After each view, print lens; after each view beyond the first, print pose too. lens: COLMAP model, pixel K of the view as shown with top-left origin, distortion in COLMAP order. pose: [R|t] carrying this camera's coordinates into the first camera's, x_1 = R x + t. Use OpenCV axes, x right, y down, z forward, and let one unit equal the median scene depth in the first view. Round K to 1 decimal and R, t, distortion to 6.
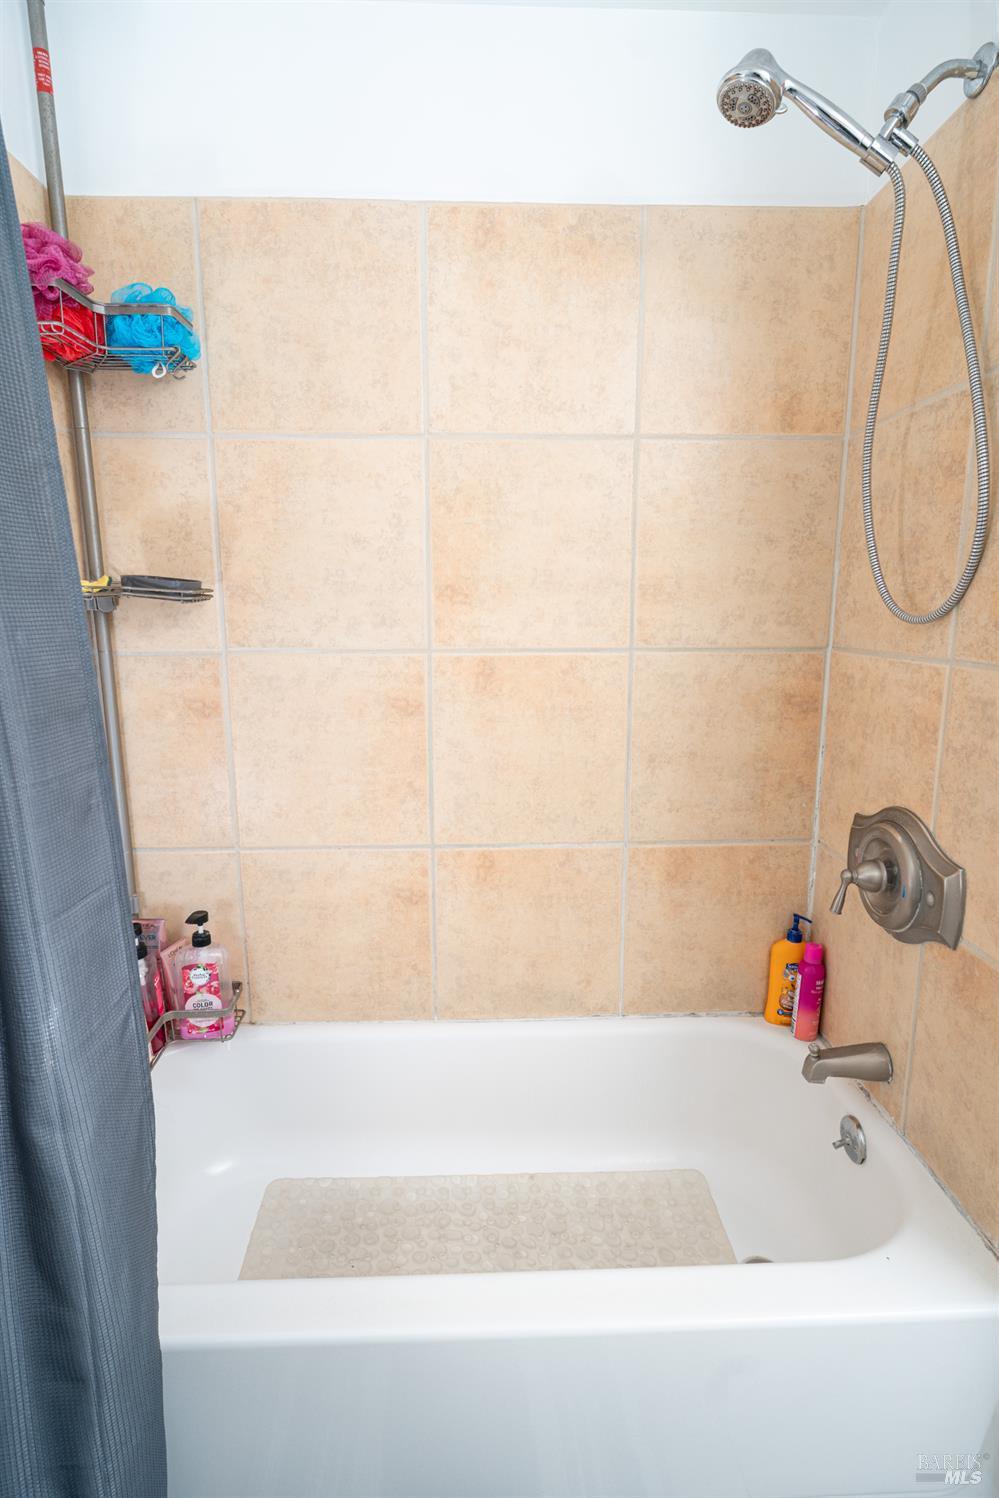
lens RADIAL K [[746.7, 0, 483.6], [0, 746.7, 750.3], [0, 0, 1]] dist [-0.003936, 0.001079]
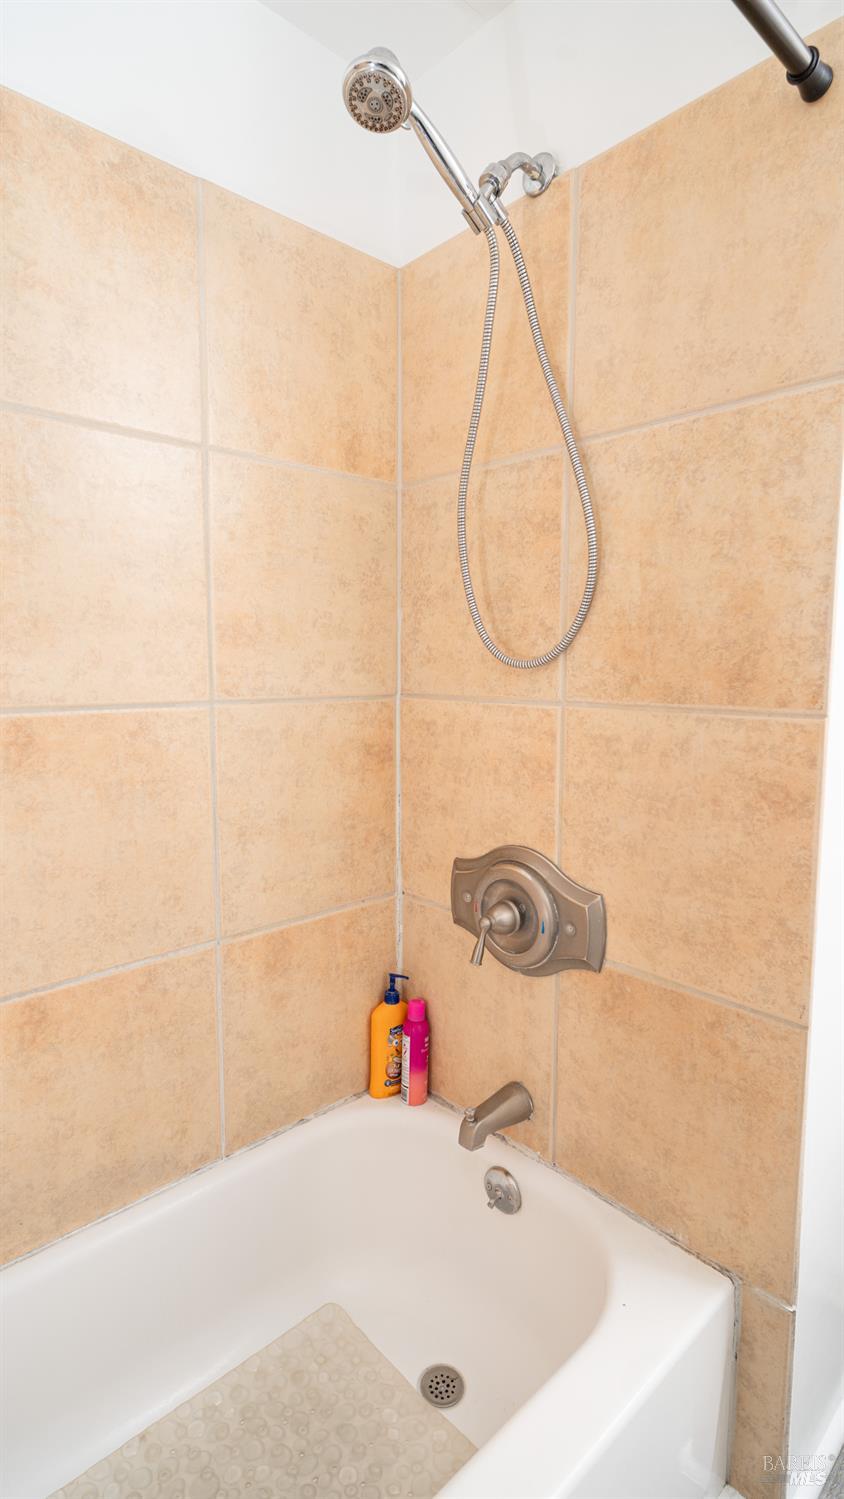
lens RADIAL K [[762.3, 0, 422.0], [0, 762.3, 749.5], [0, 0, 1]] dist [-0.003227, 0.000521]
pose [[0.755384, -0.068647, 0.651677, -0.185300], [0.117581, 0.992556, -0.031738, -0.032068], [-0.644647, 0.100599, 0.757832, 0.237247]]
